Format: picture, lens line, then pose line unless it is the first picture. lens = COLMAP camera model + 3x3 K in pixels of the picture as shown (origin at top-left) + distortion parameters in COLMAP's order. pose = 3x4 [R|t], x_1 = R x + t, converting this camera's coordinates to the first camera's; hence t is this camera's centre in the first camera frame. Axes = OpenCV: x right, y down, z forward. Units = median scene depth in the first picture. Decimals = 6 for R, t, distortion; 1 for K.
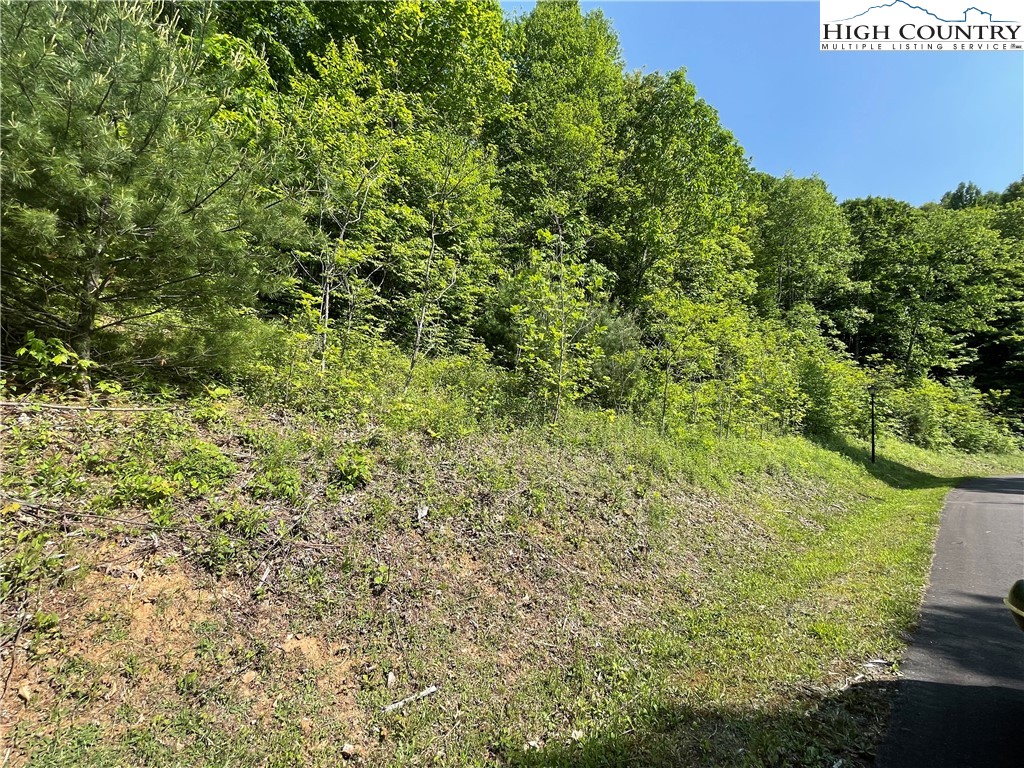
lens RADIAL K [[439.4, 0, 516.5], [0, 439.4, 381.9], [0, 0, 1]] dist [-0.000634, -0.000106]
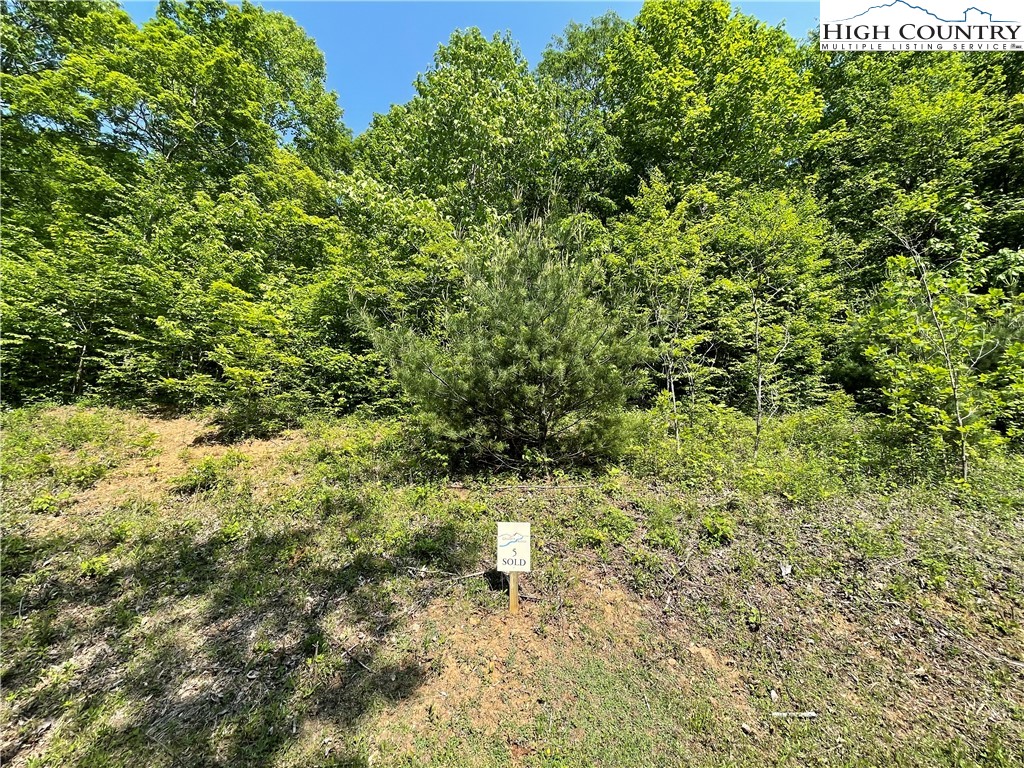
lens RADIAL K [[439.4, 0, 516.5], [0, 439.4, 381.9], [0, 0, 1]] dist [-0.000634, -0.000106]
pose [[0.721466, -0.189230, -0.666092, 0.131766], [0.103279, 0.980582, -0.166708, -0.063905], [0.684704, 0.051480, 0.727000, -0.331101]]
